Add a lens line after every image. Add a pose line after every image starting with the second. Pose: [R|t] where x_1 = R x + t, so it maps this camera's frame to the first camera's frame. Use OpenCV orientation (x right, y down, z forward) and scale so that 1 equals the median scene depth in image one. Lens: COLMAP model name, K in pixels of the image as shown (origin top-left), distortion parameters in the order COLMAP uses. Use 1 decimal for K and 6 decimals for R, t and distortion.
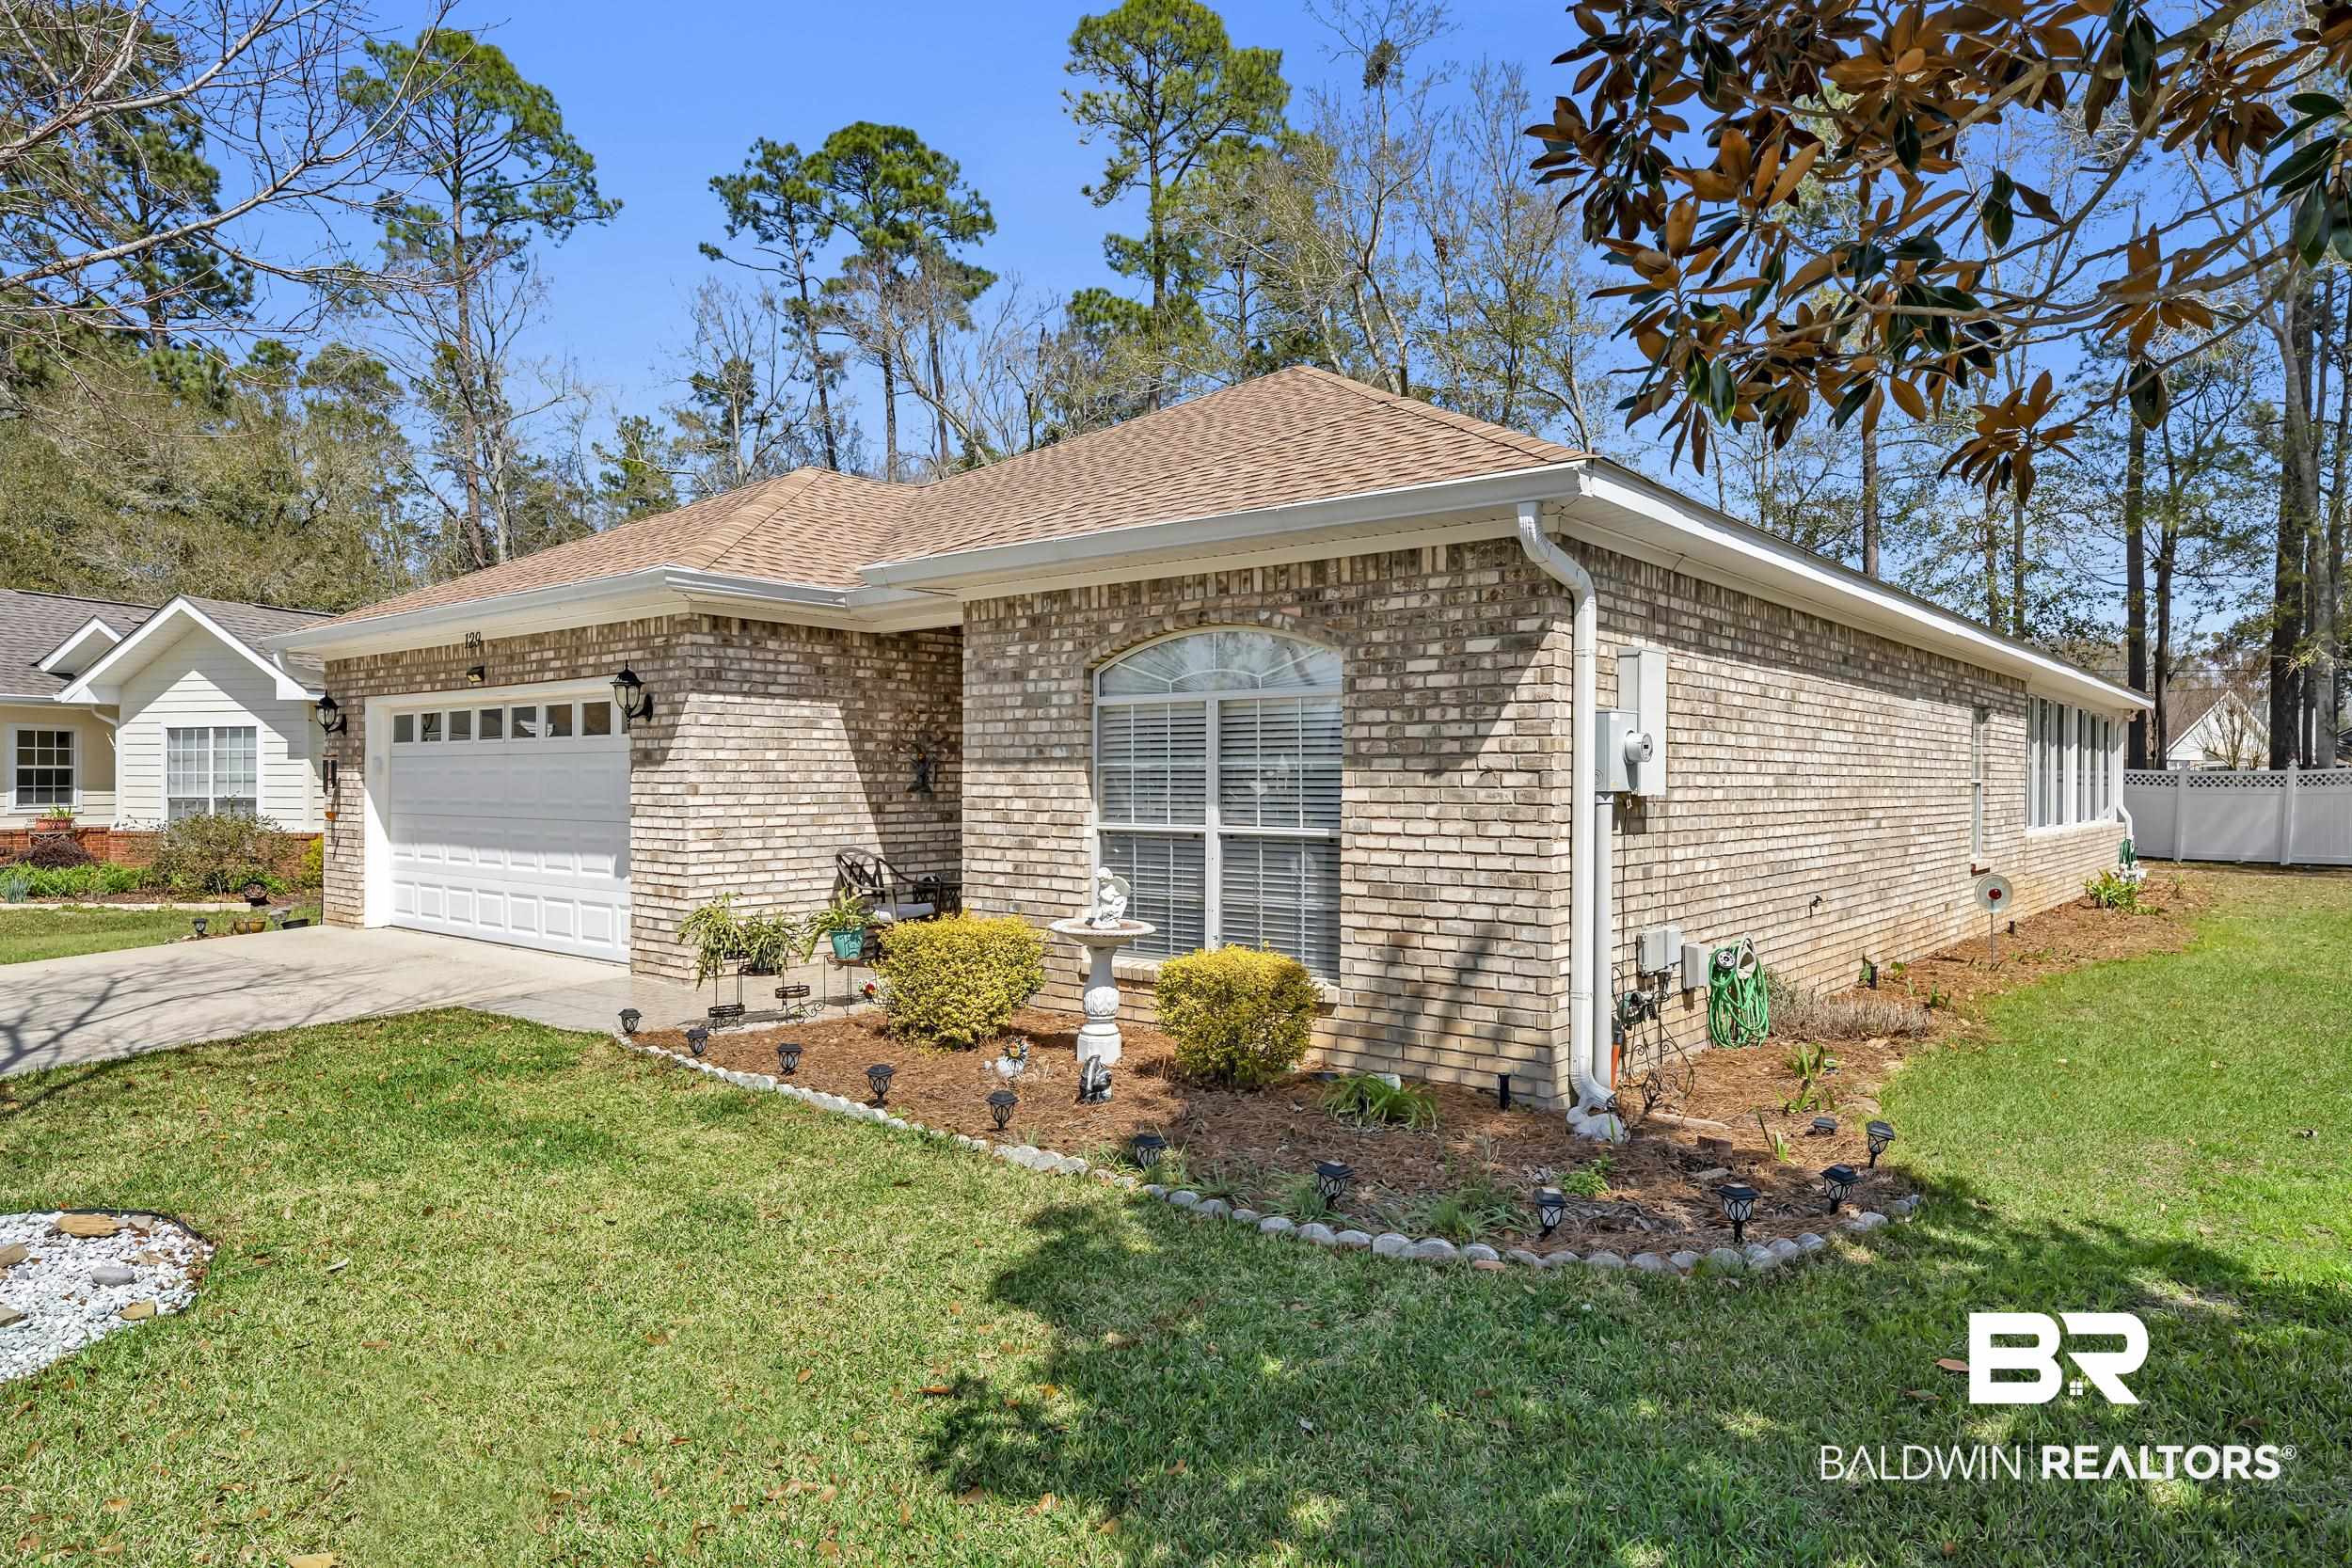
lens RADIAL K [[1413.1, 0, 1184.2], [0, 1413.1, 780.4], [0, 0, 1]] dist [0.000505, -0.001430]
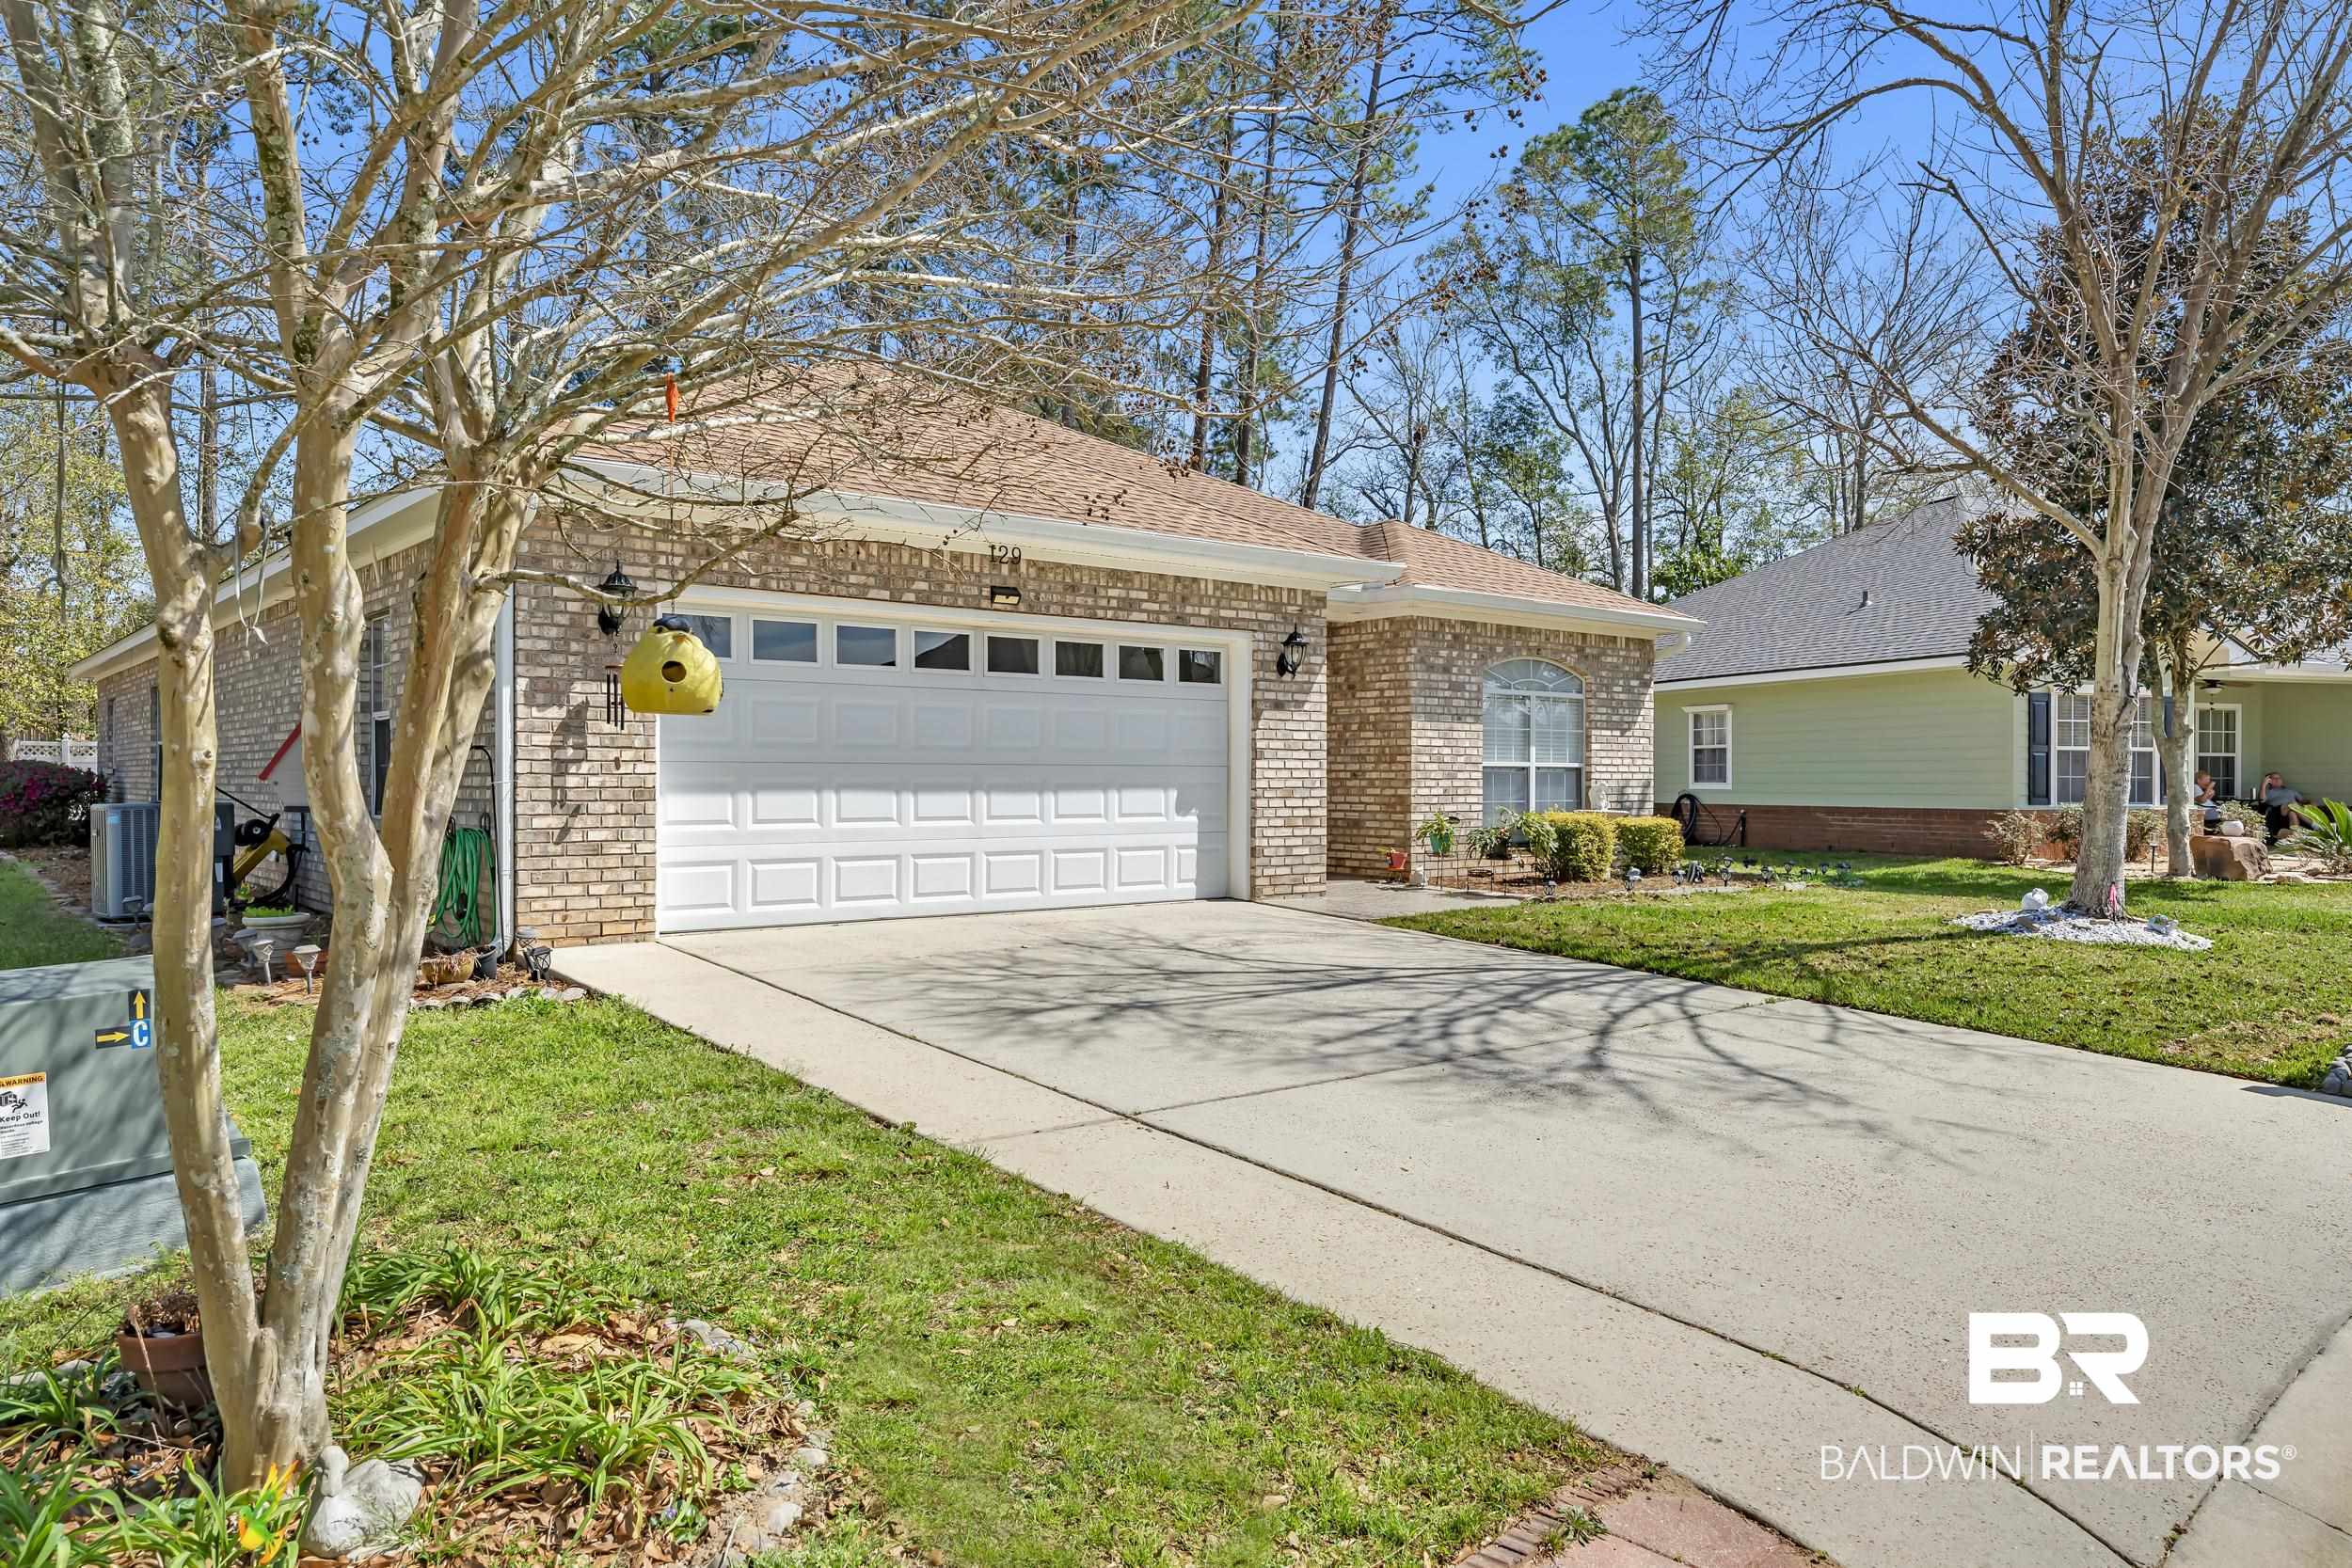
lens RADIAL K [[1553.3, 0, 1176.0], [0, 1553.3, 784.0], [0, 0, 1]] dist [0.000957, 0.000286]
pose [[0.190867, -0.004719, 0.981605, -2.165857], [-0.002248, 0.999984, 0.005244, 0.052246], [-0.981613, -0.003207, 0.190853, 1.109208]]
